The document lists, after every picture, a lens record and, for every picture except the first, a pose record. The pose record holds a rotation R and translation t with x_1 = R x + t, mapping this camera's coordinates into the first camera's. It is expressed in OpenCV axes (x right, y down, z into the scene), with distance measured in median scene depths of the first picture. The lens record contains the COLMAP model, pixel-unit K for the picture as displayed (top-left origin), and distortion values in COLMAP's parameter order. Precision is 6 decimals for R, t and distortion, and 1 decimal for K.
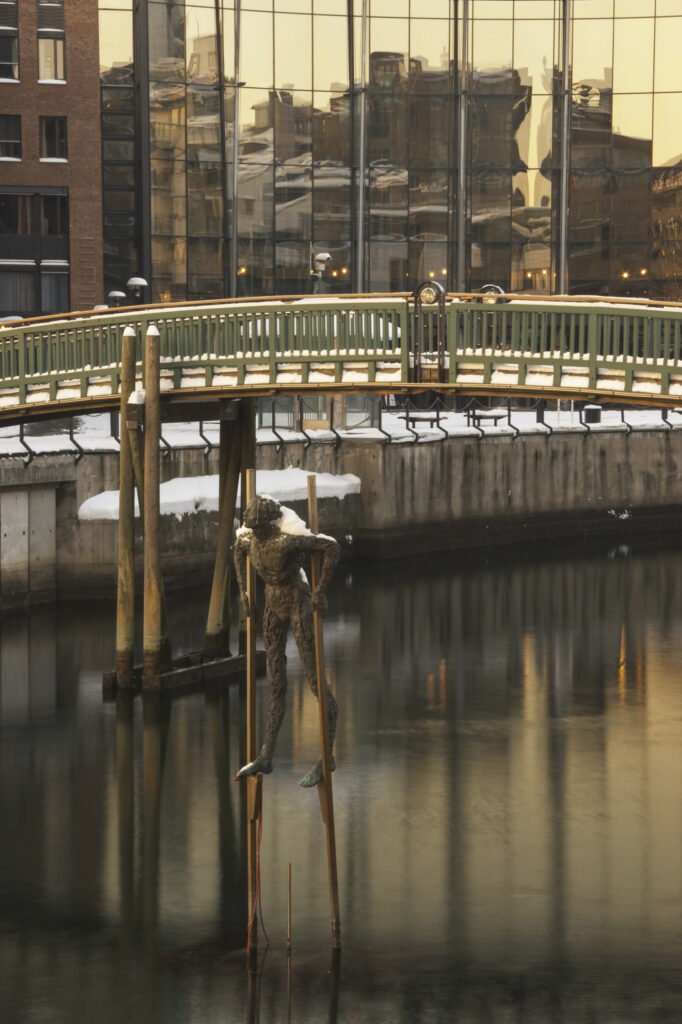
lens RADIAL K [[2742.7, 0, 337.7], [0, 2742.7, 516.2], [0, 0, 1]] dist [0.486114, 0.000000]
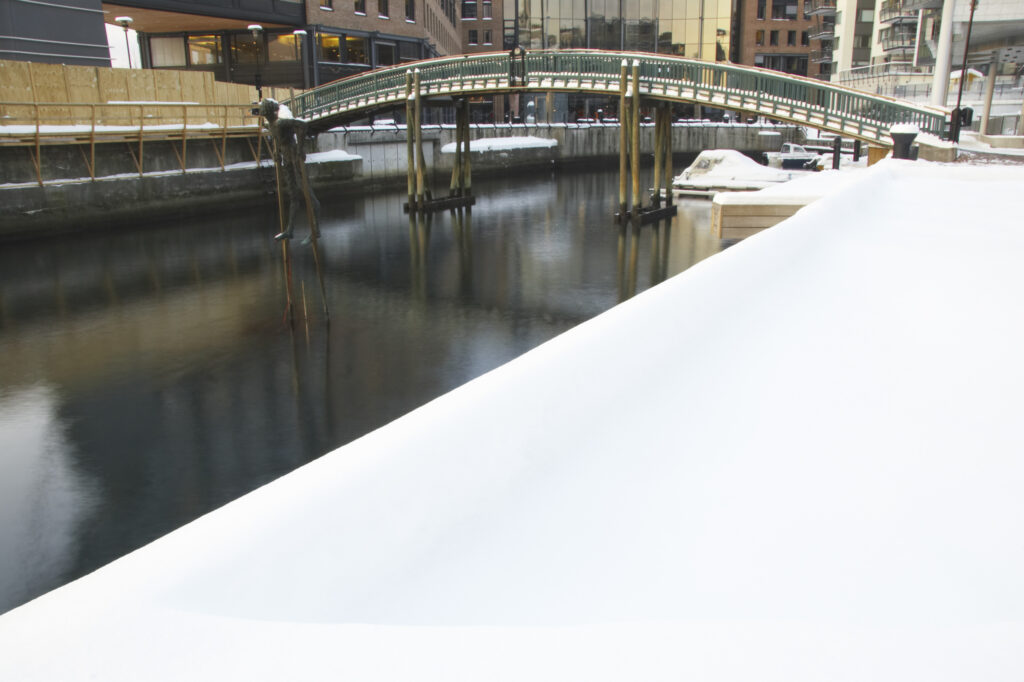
lens RADIAL K [[781.6, 0, 512.5], [0, 781.6, 356.7], [0, 0, 1]] dist [-0.179014, 0.136234]
pose [[0.989745, 0.028876, -0.139894, 0.135297], [0.004871, 0.971962, 0.235086, 0.027128], [0.142760, -0.233356, 0.961855, 0.270691]]
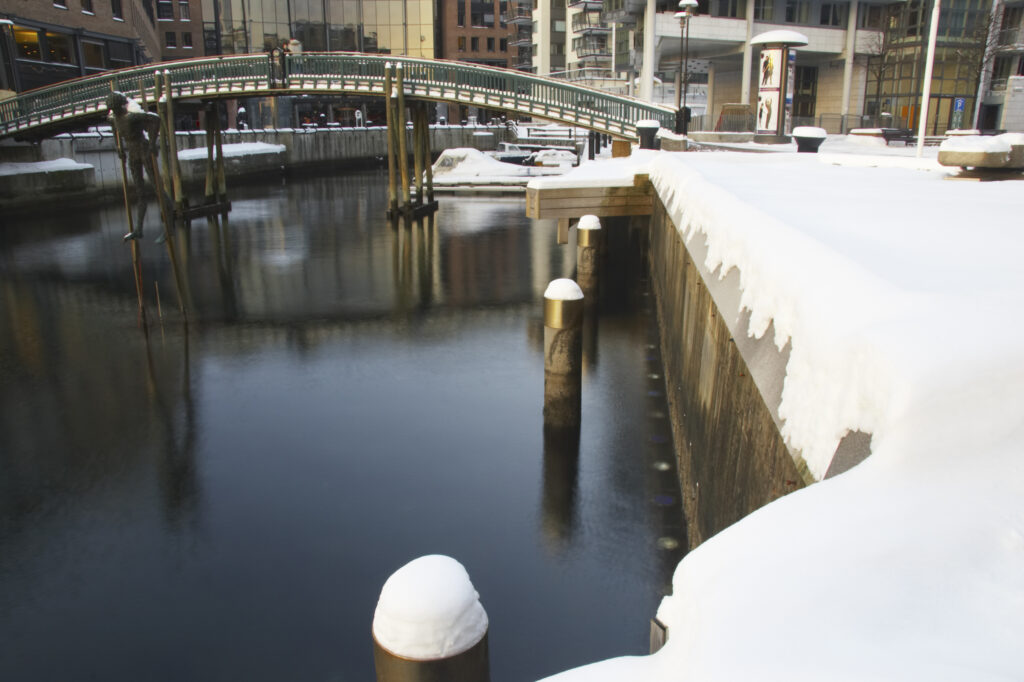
lens RADIAL K [[781.6, 0, 511.2], [0, 781.6, 366.8], [0, 0, 1]] dist [-0.179014, 0.136234]
pose [[0.970704, -0.075999, 0.227942, 0.063595], [0.018573, 0.969556, 0.244166, 0.033701], [-0.239559, -0.232779, 0.942563, 0.240420]]
